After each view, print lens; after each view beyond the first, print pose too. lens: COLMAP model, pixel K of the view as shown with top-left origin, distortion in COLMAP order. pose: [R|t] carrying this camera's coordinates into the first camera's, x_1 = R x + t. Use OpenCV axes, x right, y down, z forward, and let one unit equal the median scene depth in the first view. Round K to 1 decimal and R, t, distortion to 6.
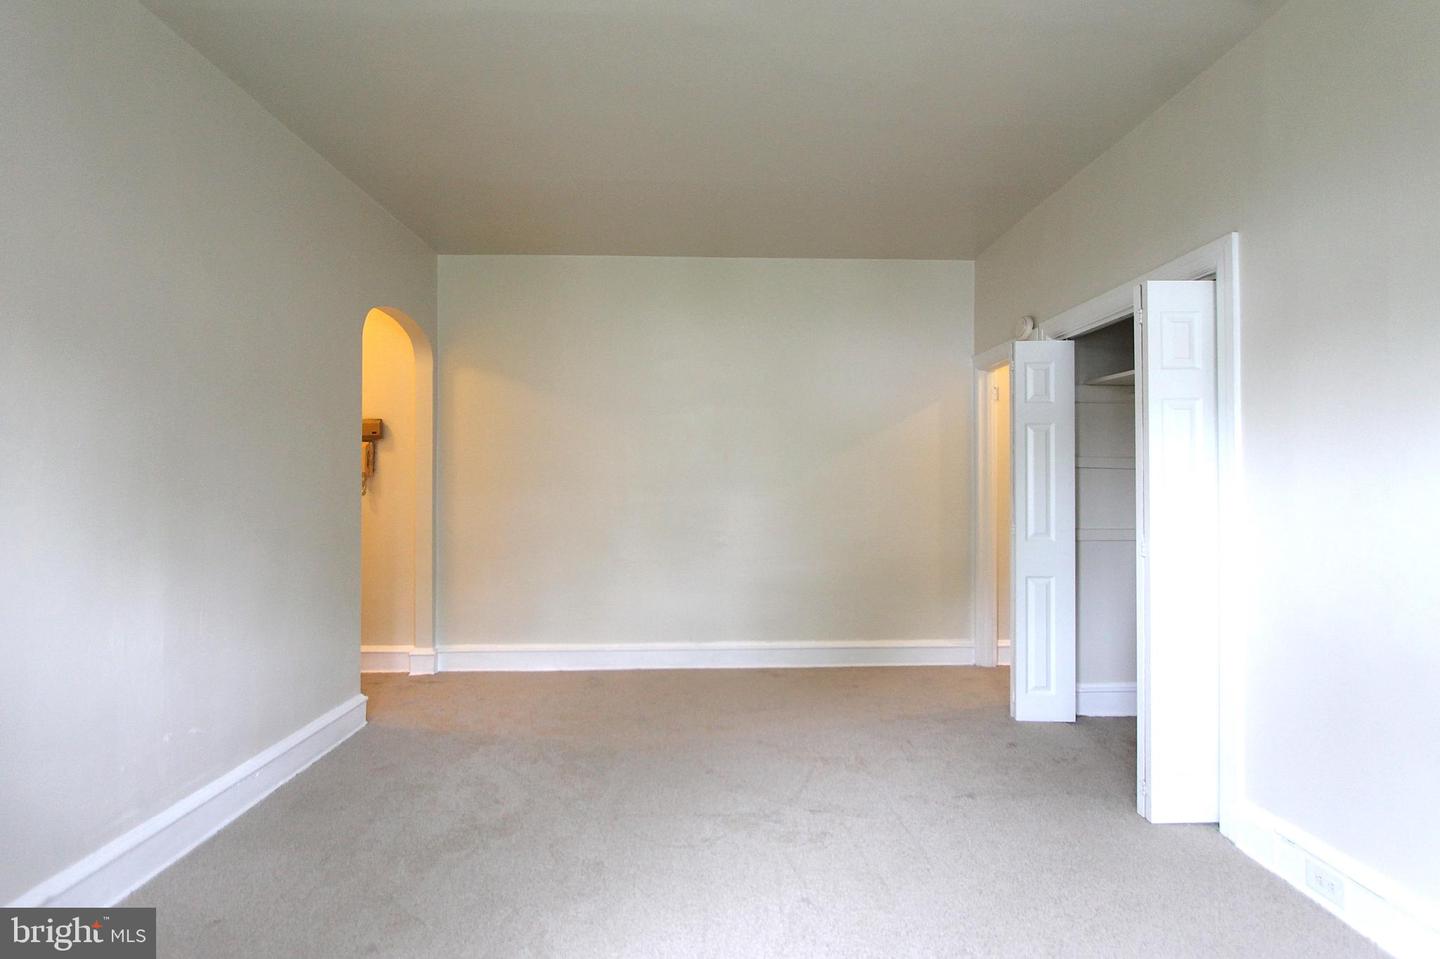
lens RADIAL K [[702.7, 0, 723.4], [0, 702.7, 481.9], [0, 0, 1]] dist [-0.010355, 0.001031]
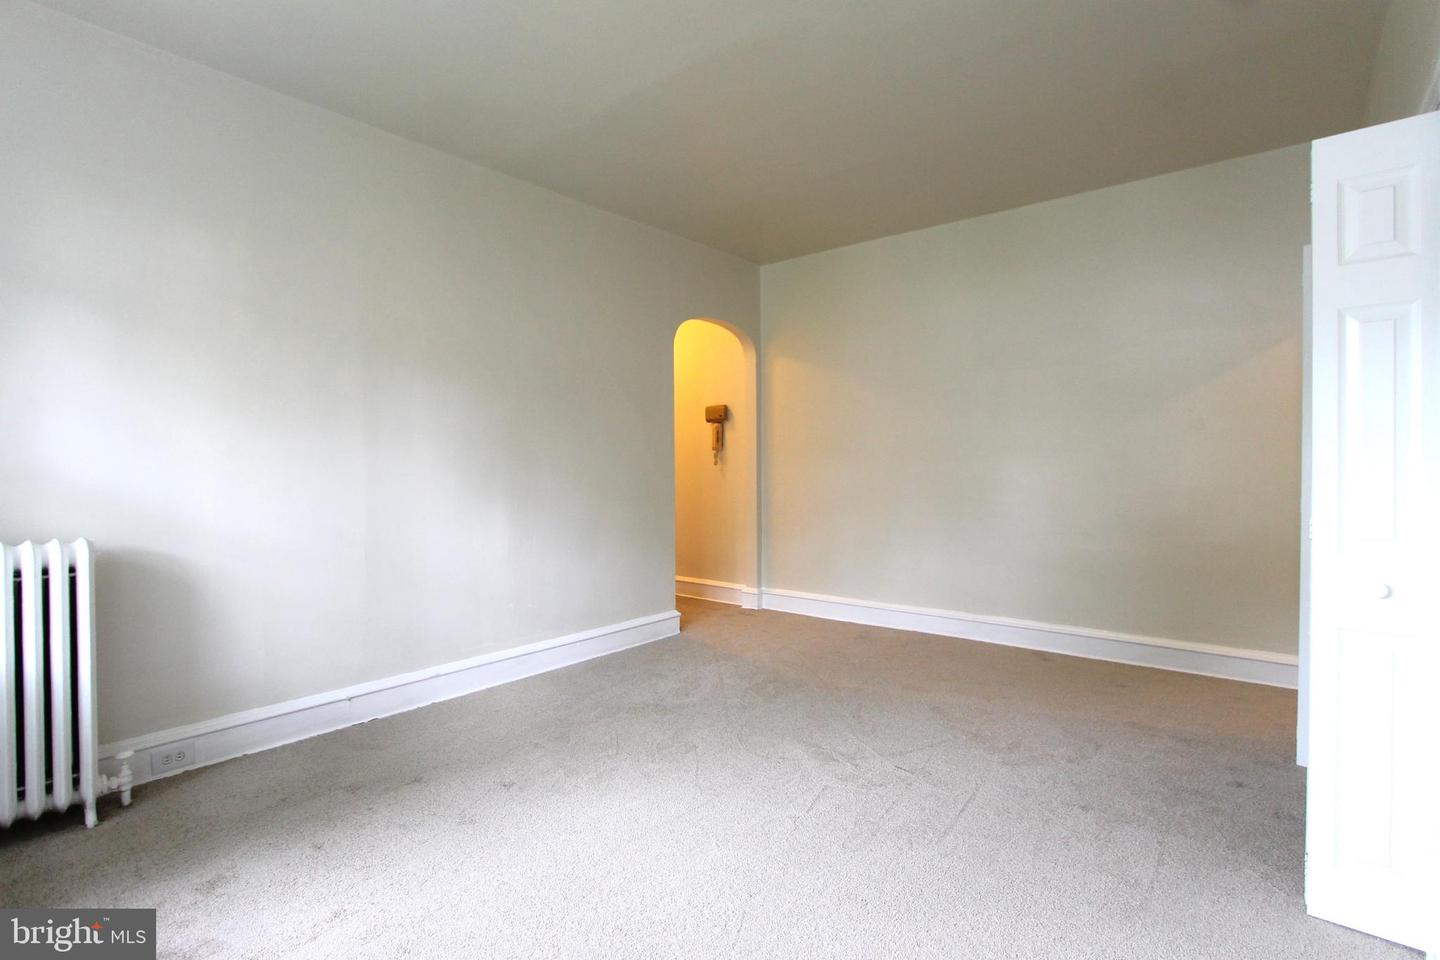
lens RADIAL K [[702.7, 0, 730.2], [0, 702.7, 474.8], [0, 0, 1]] dist [-0.010355, 0.001031]
pose [[0.742659, 0.003780, -0.669659, 0.394844], [0.011083, 0.999778, 0.017935, 0.015024], [0.669578, -0.020742, 0.742452, 0.057303]]
